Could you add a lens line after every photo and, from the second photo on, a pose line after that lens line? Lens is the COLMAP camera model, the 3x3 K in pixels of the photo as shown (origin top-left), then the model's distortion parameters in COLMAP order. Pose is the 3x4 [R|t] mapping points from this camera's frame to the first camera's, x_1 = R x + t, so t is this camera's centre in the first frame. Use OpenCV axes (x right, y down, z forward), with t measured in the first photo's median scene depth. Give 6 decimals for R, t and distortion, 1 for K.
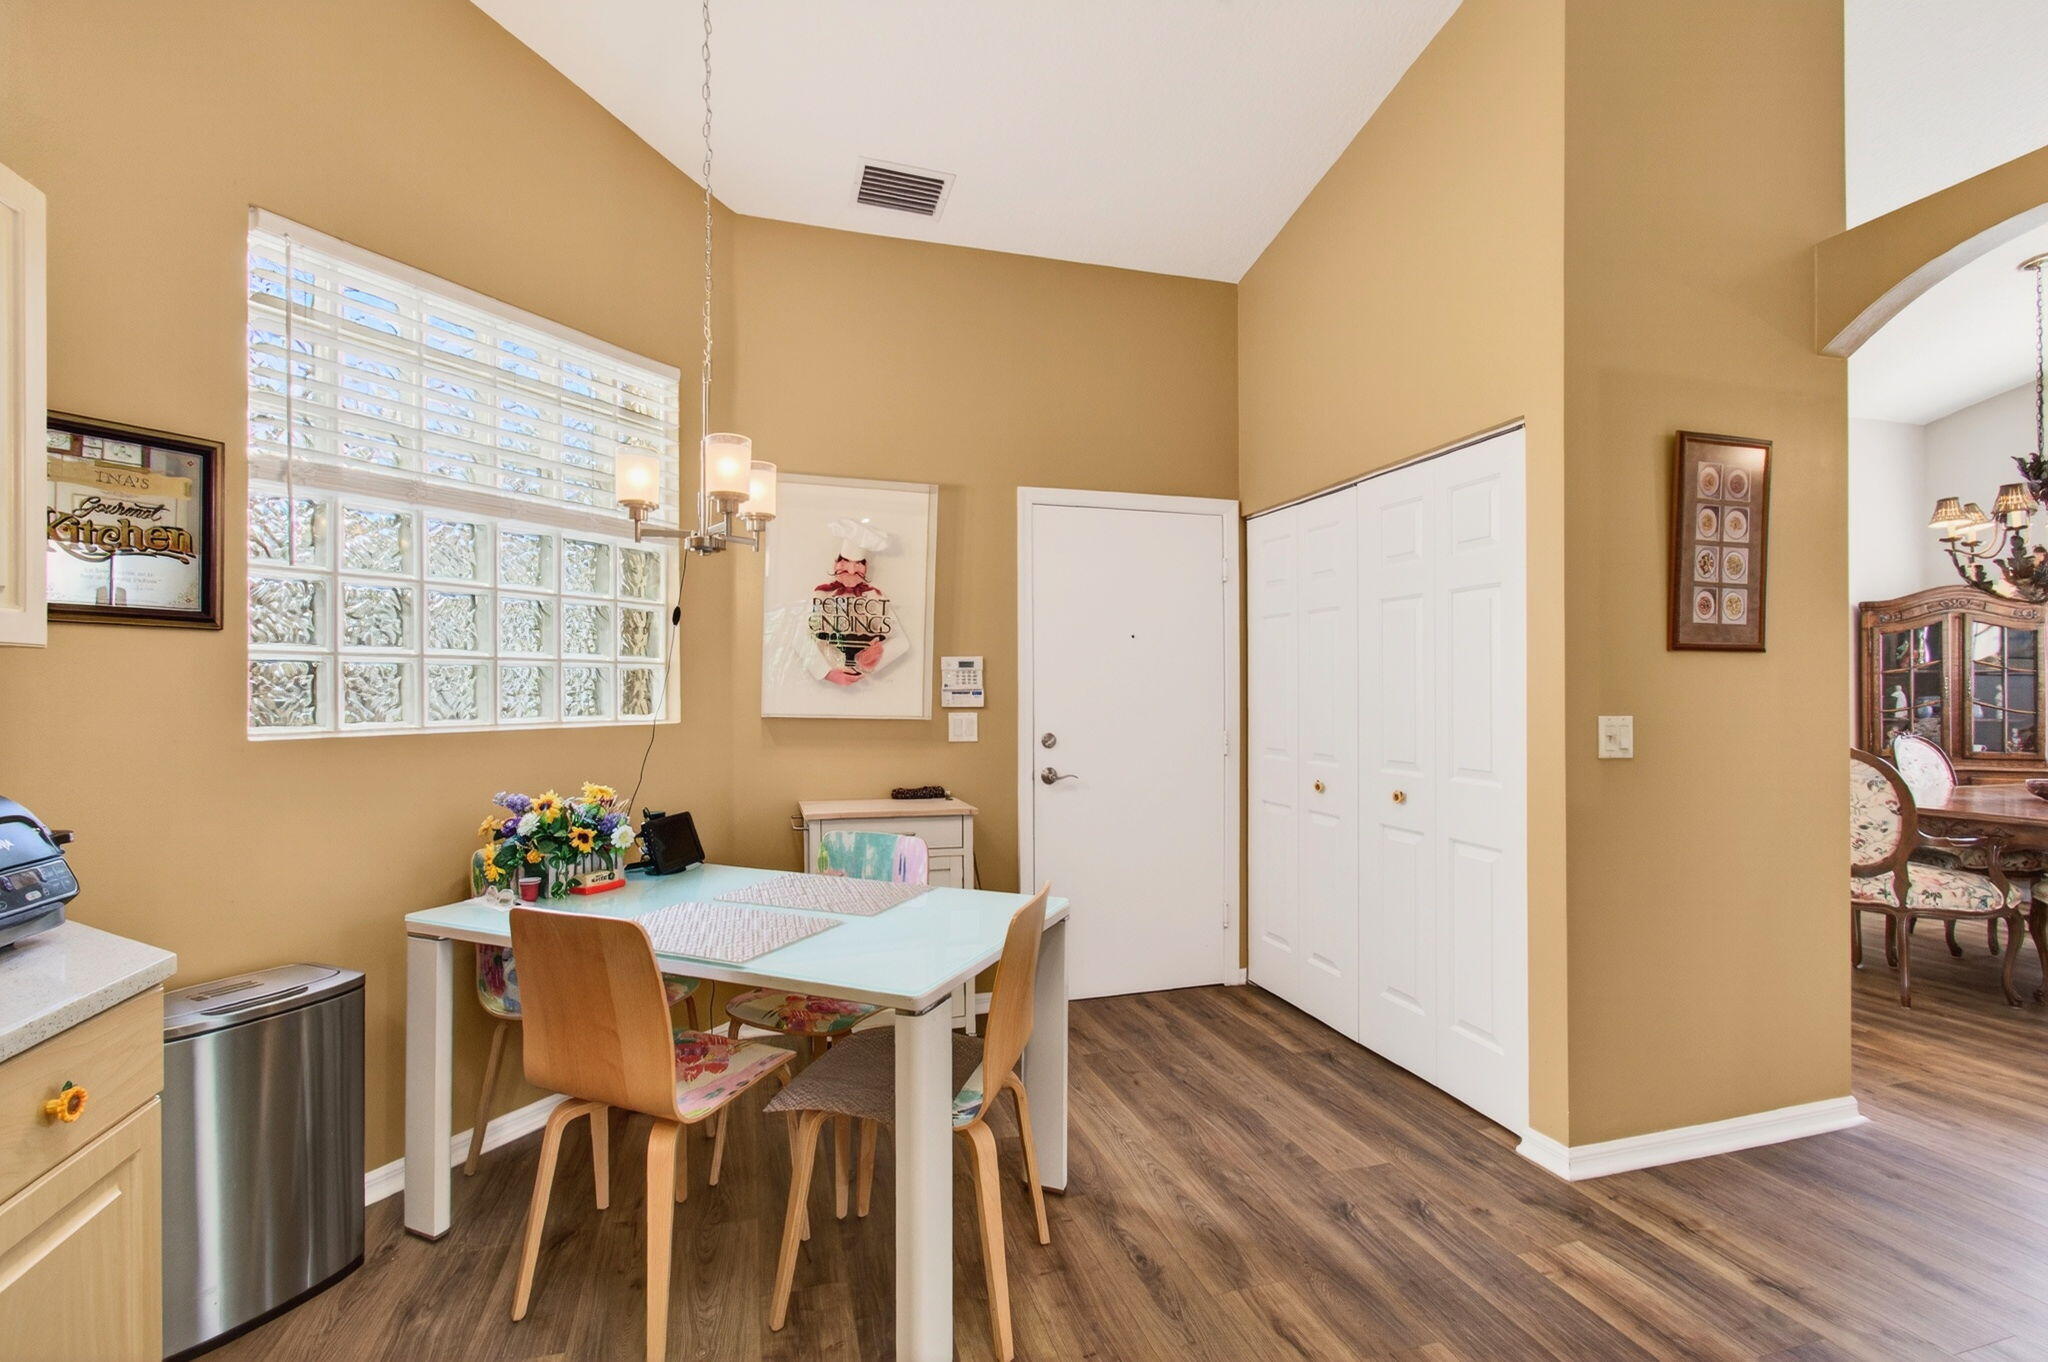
lens RADIAL K [[918.4, 0, 1025.8], [0, 918.4, 690.5], [0, 0, 1]] dist [-0.010781, 0.011226]
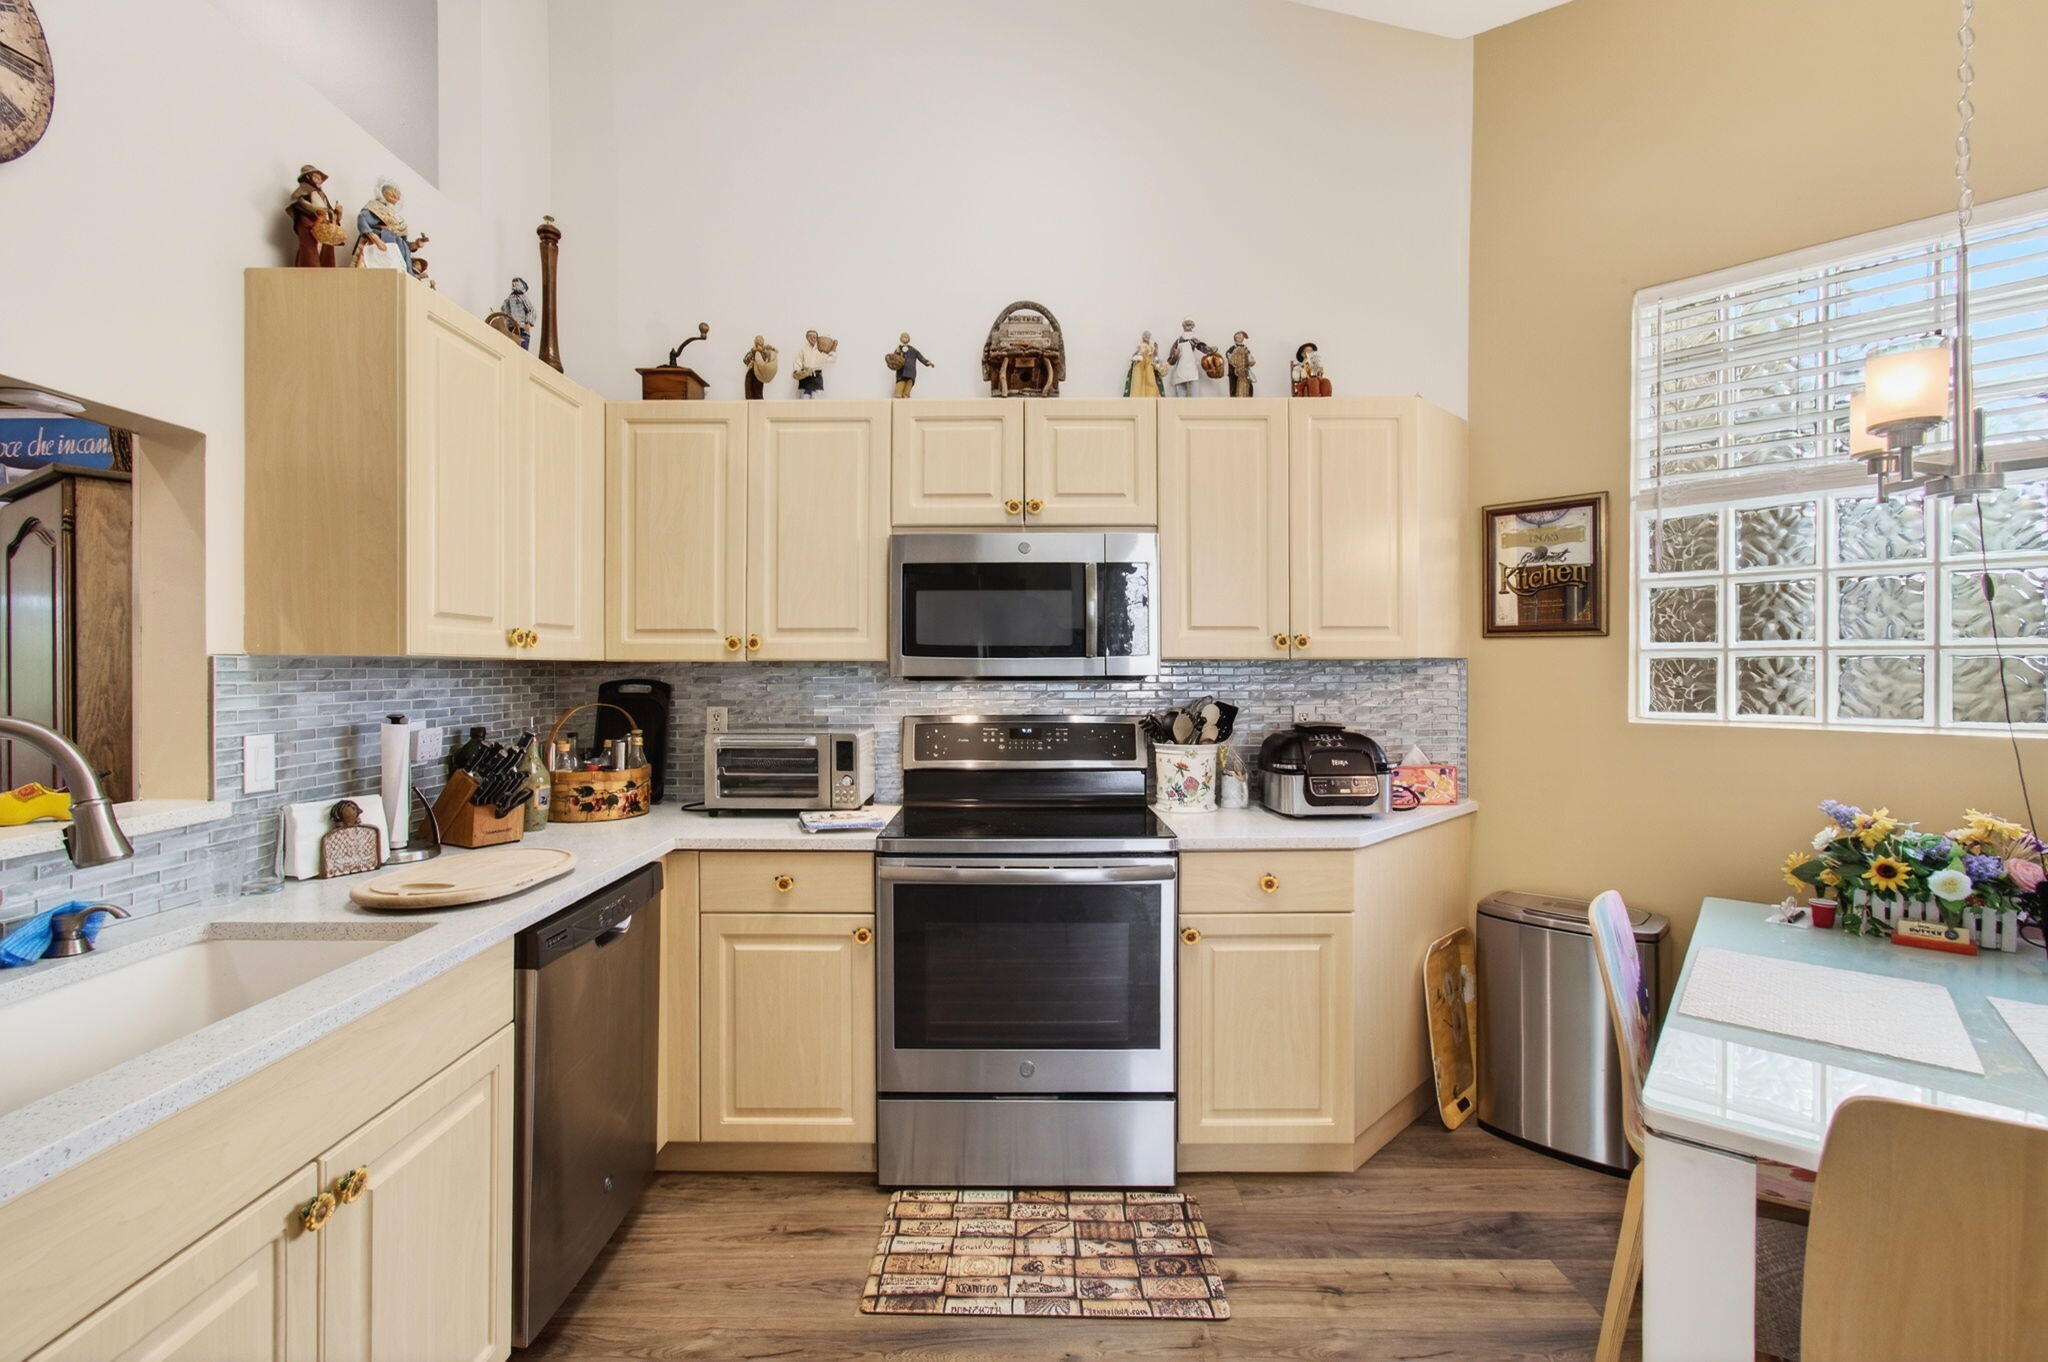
lens RADIAL K [[918.4, 0, 1013.0], [0, 918.4, 671.0], [0, 0, 1]] dist [-0.010781, 0.011226]
pose [[-0.308388, 0.001310, -0.951260, 0.463853], [-0.001681, 0.999997, 0.001922, -0.013363], [0.951259, 0.002192, -0.308385, 0.456188]]
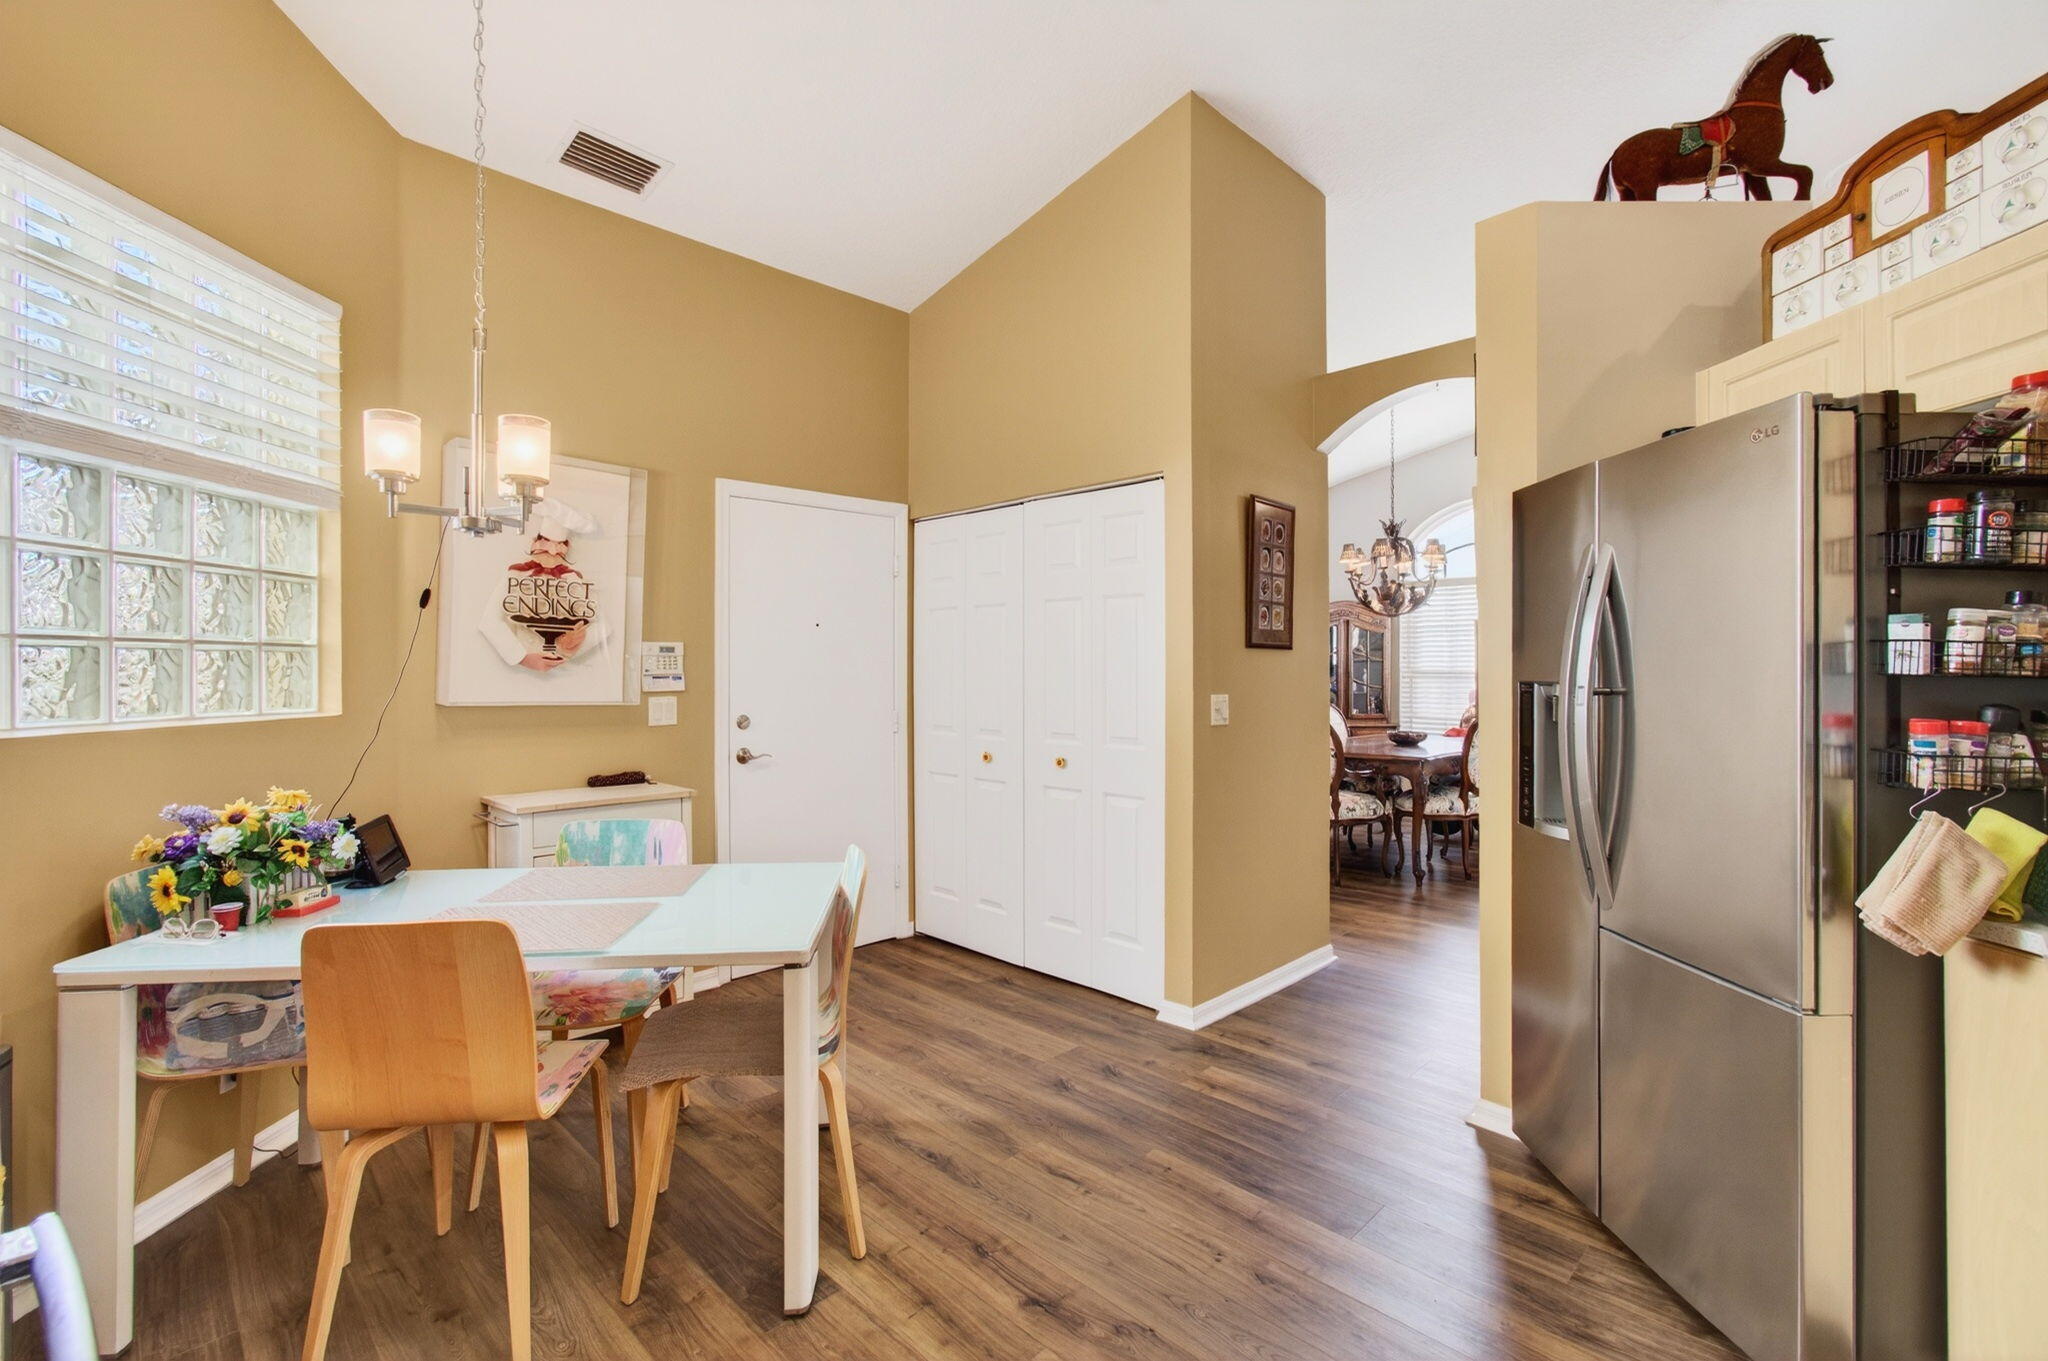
lens RADIAL K [[918.4, 0, 1034.7], [0, 918.4, 666.6], [0, 0, 1]] dist [-0.010781, 0.011226]
pose [[0.874963, 0.002198, 0.484185, -0.259566], [-0.001572, 0.999997, -0.001700, -0.011135], [-0.484188, 0.000726, 0.874964, -0.085077]]
